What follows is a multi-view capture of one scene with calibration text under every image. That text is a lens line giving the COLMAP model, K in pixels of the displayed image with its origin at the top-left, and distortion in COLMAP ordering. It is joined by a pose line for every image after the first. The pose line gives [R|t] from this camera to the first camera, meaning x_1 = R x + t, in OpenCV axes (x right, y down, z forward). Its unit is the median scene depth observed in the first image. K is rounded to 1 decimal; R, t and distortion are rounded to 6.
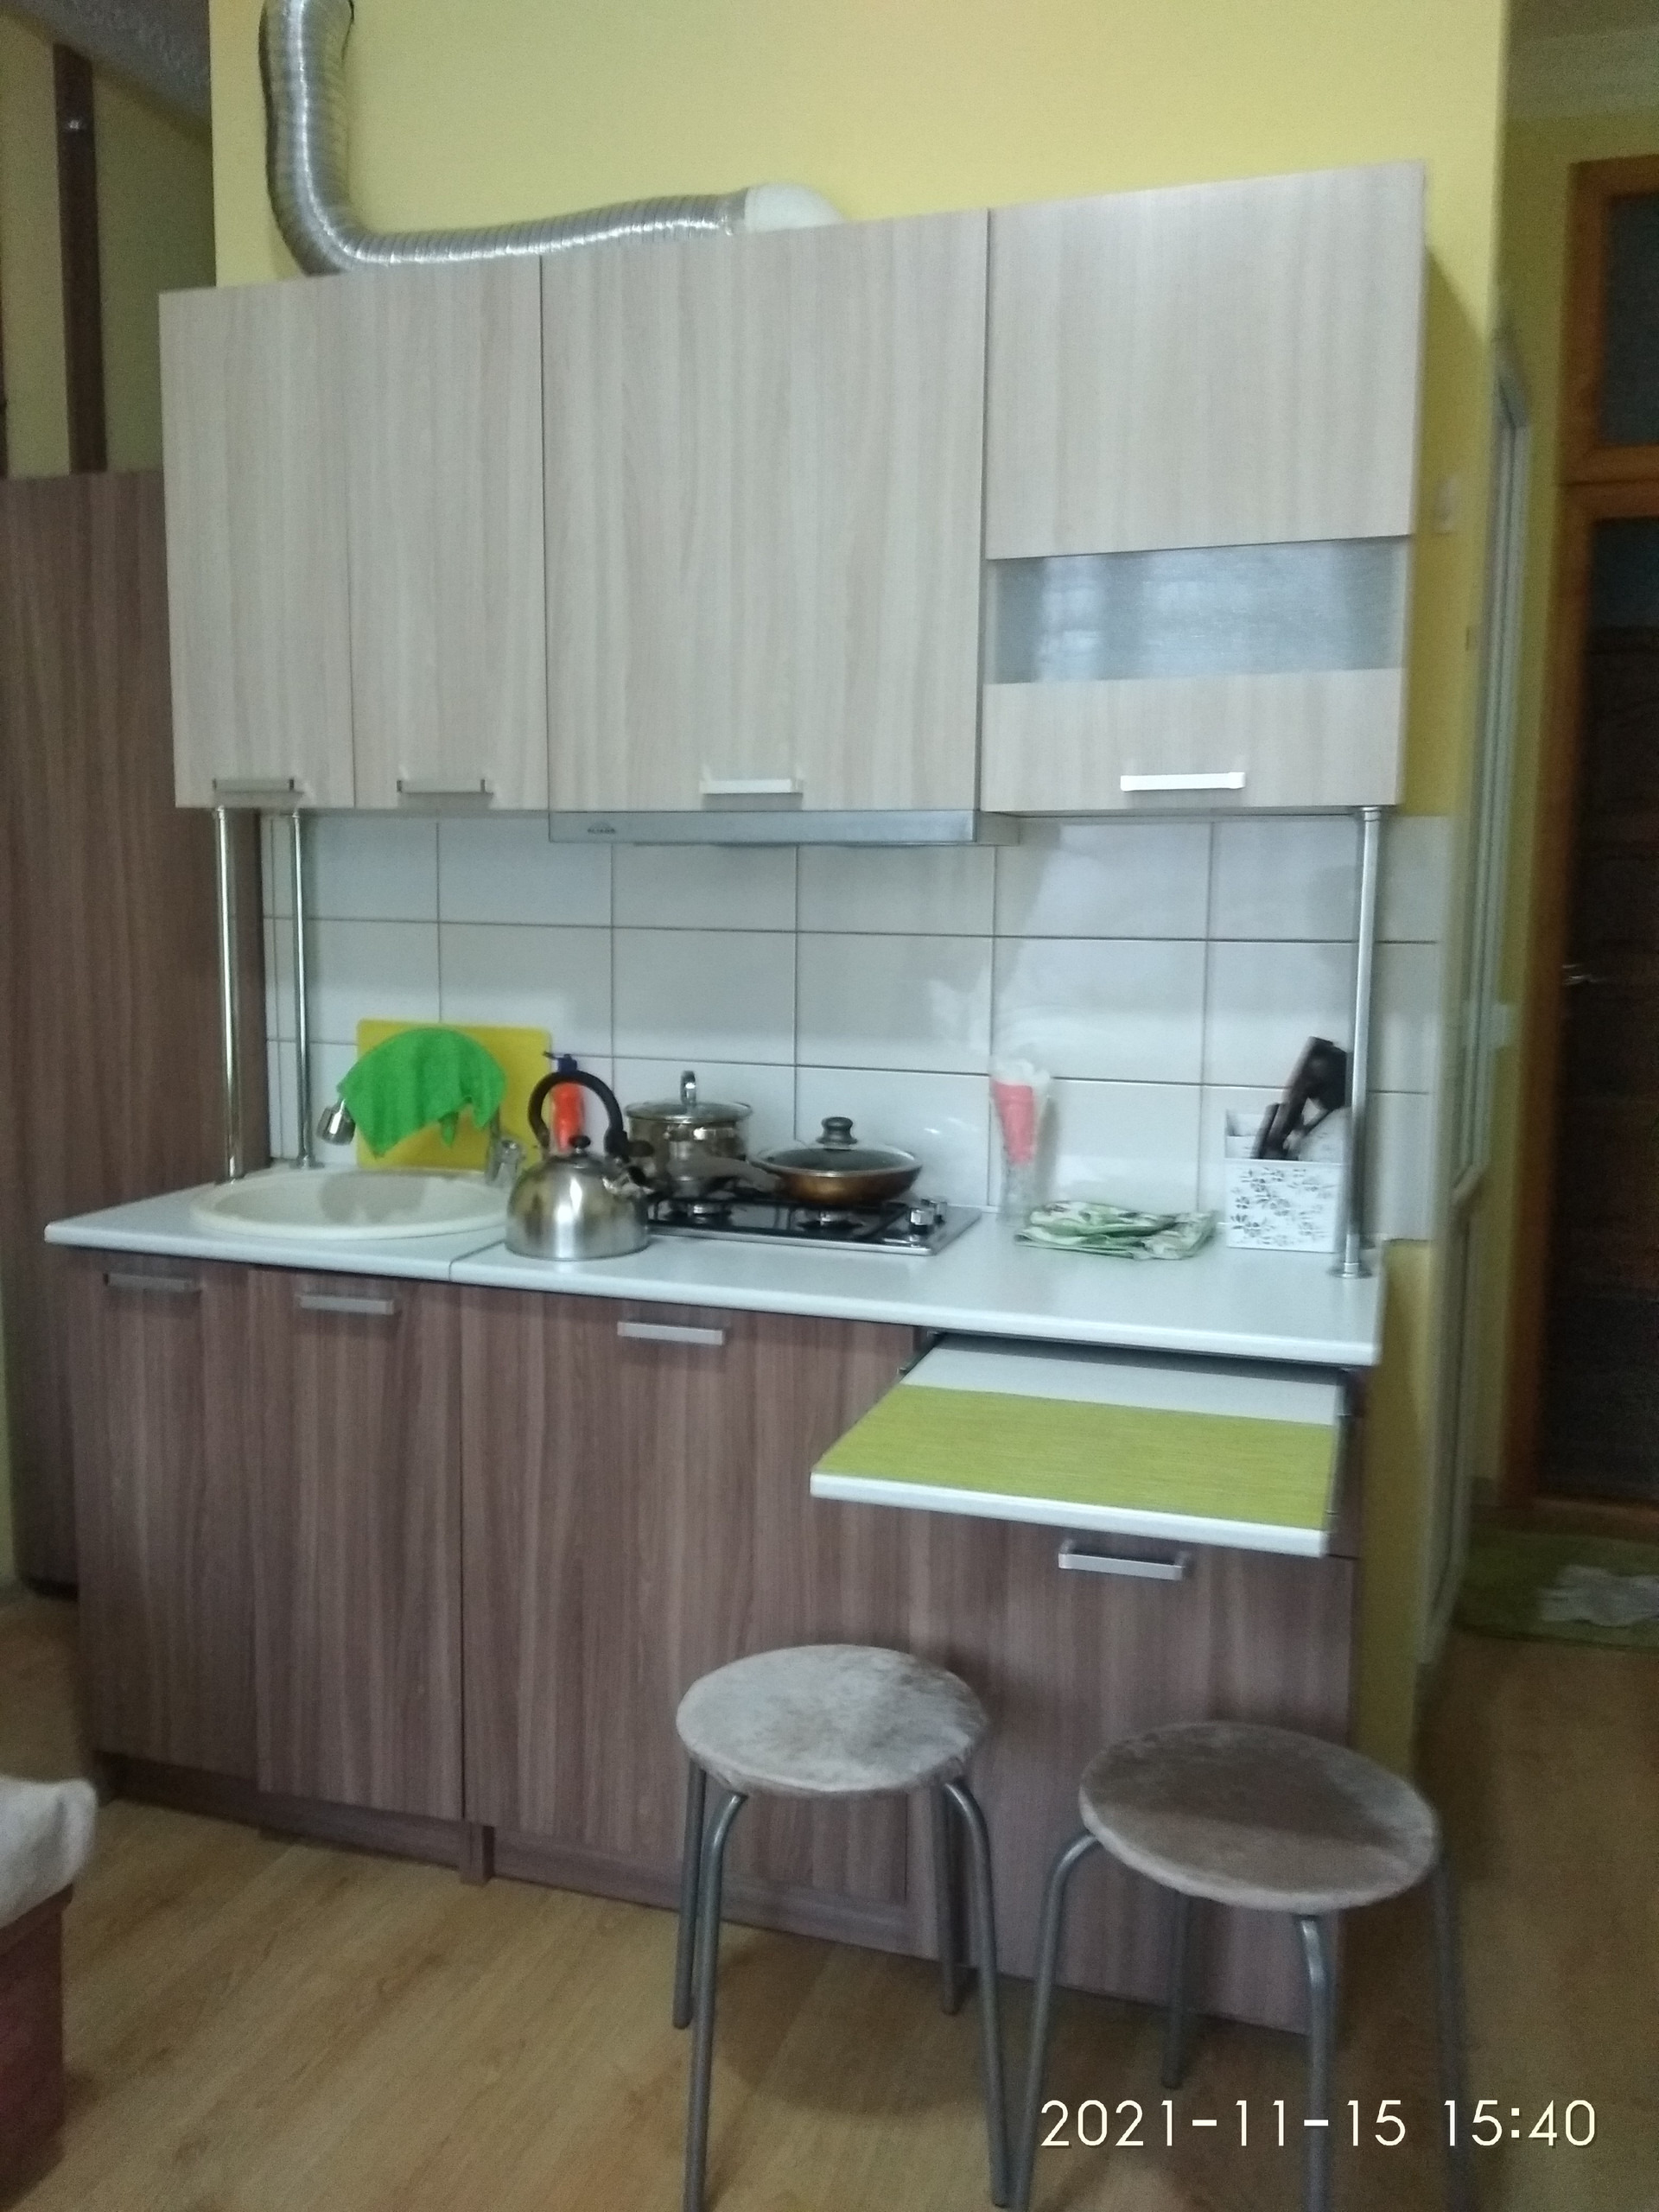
lens RADIAL K [[1800.1, 0, 835.9], [0, 1800.1, 1094.3], [0, 0, 1]] dist [0.112135, -0.183254]
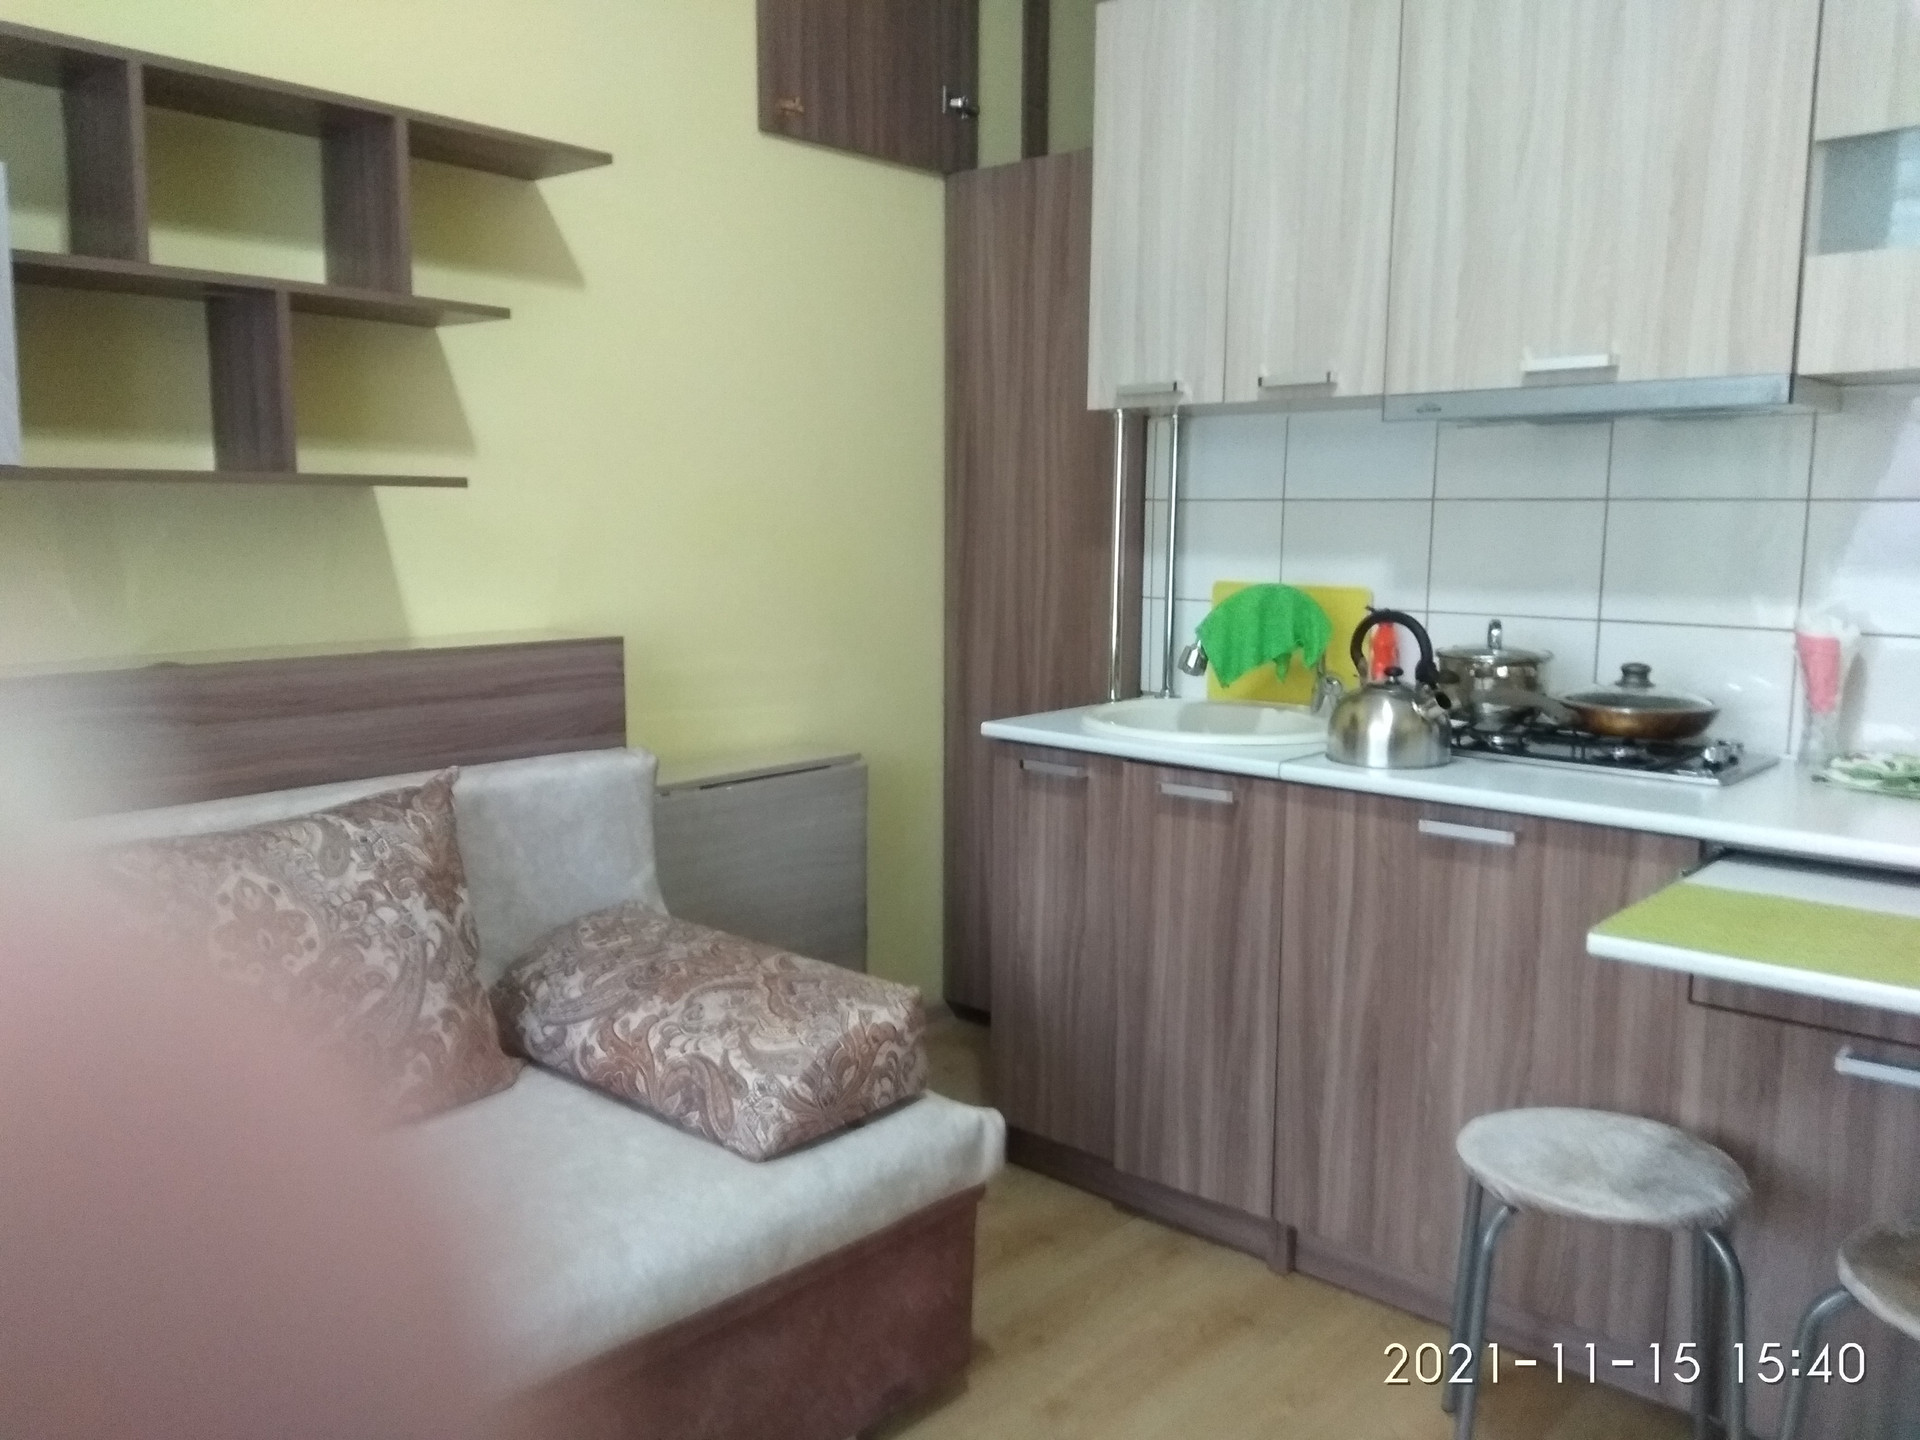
lens RADIAL K [[1562.5, 0, 960.0], [0, 1562.5, 720.0], [0, 0, 1]] dist [0.112135, -0.183254]
pose [[0.915993, 0.050965, -0.397944, 0.010208], [-0.047196, 0.998700, 0.019267, 0.050412], [0.398408, 0.001133, 0.917207, -0.061868]]
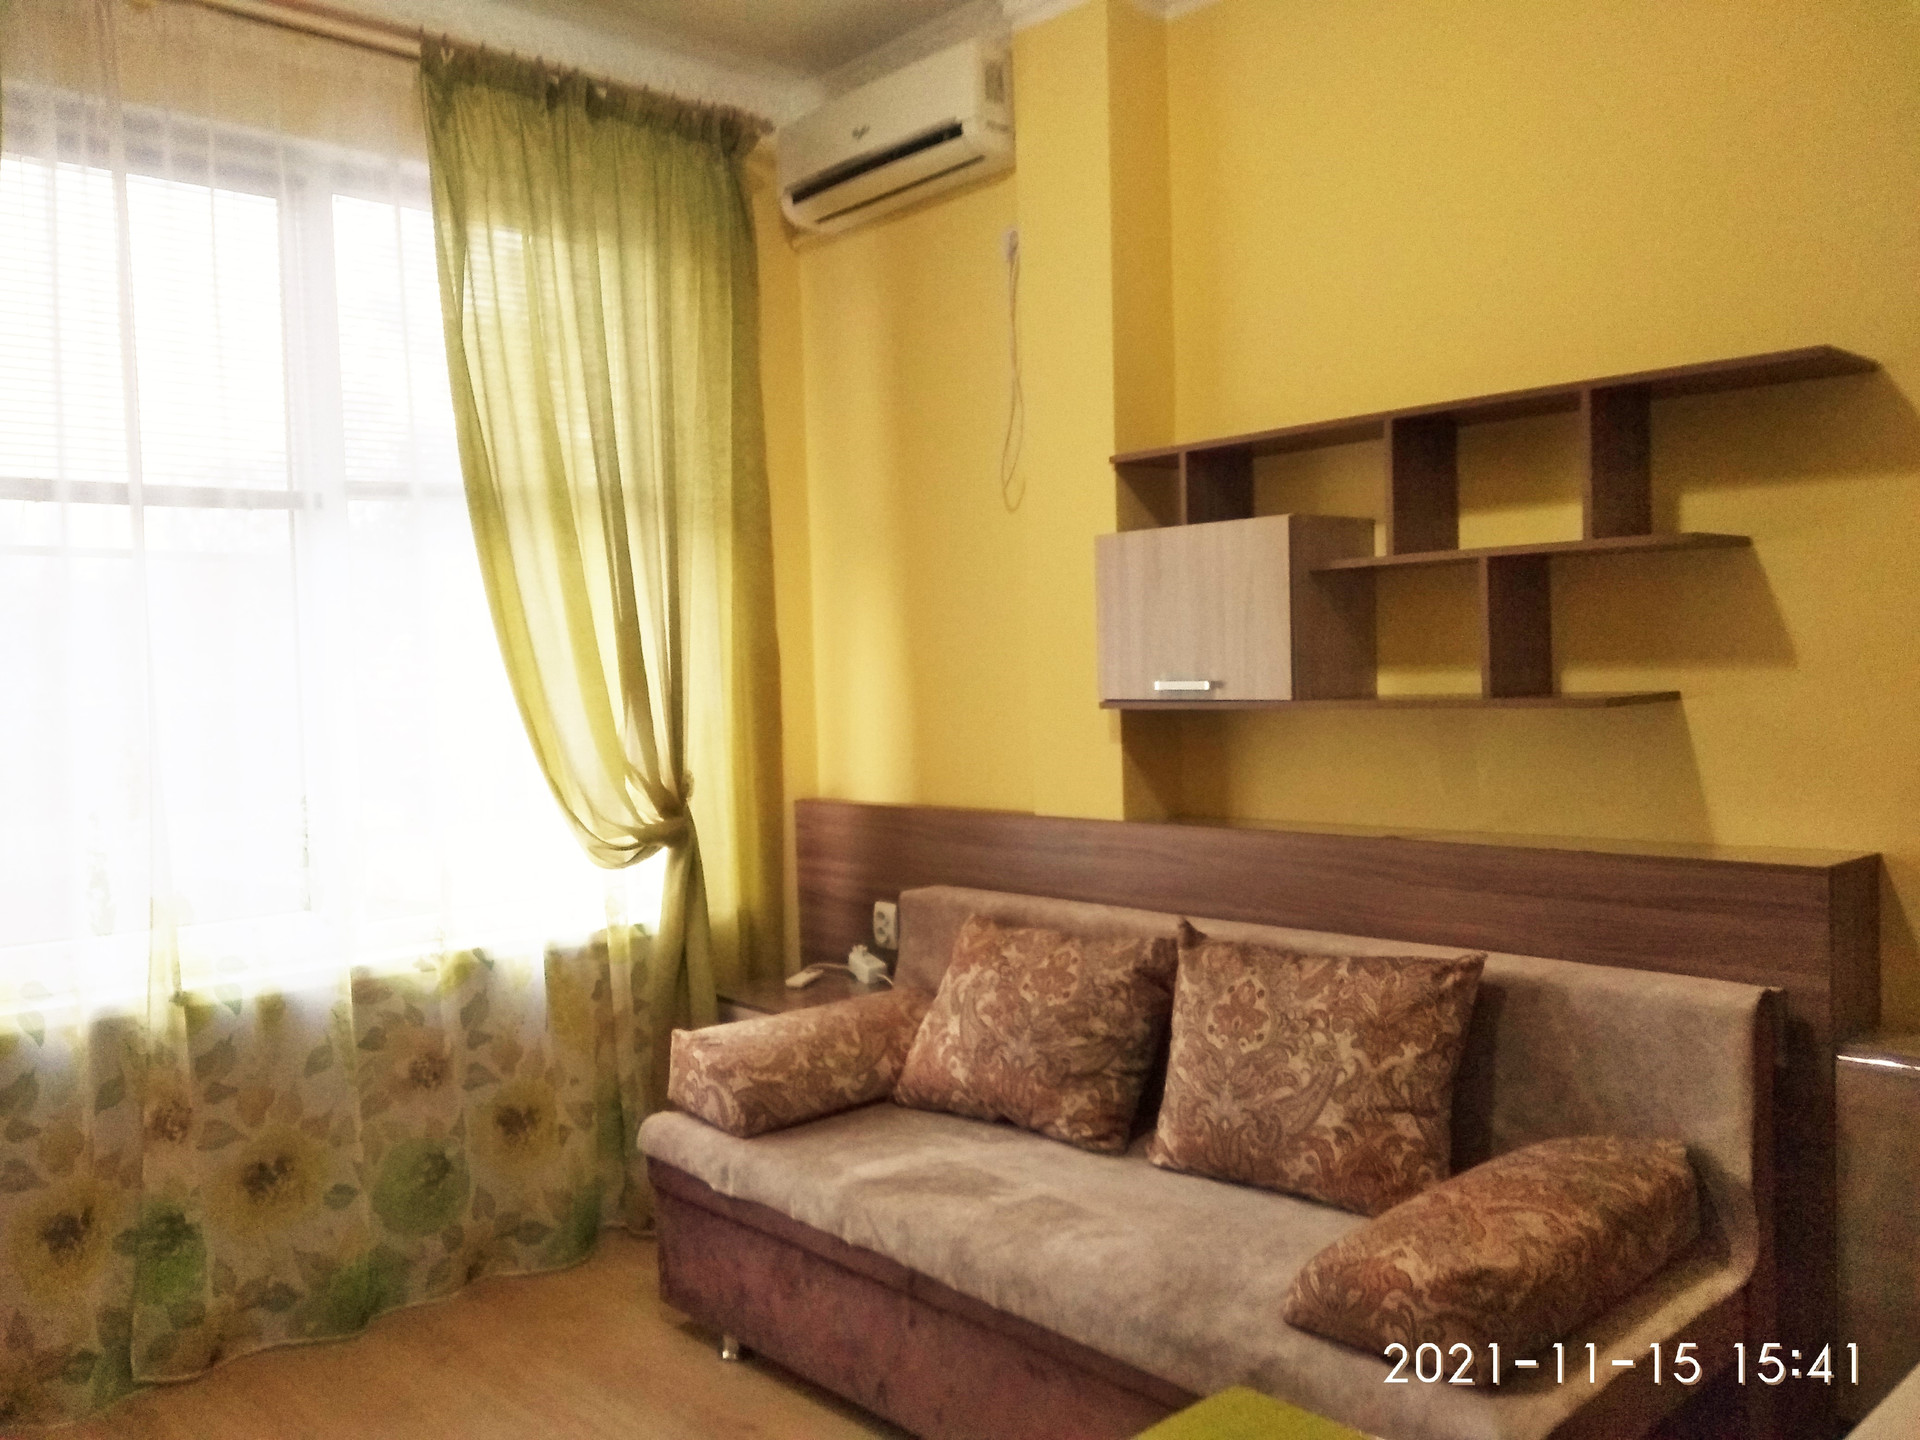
lens RADIAL K [[1562.5, 0, 960.0], [0, 1562.5, 720.0], [0, 0, 1]] dist [0.112135, -0.183254]
pose [[-0.486298, 0.030950, -0.873245, 0.684317], [-0.085755, 0.992858, 0.082945, -0.174263], [0.869575, 0.115222, -0.480171, 1.265330]]
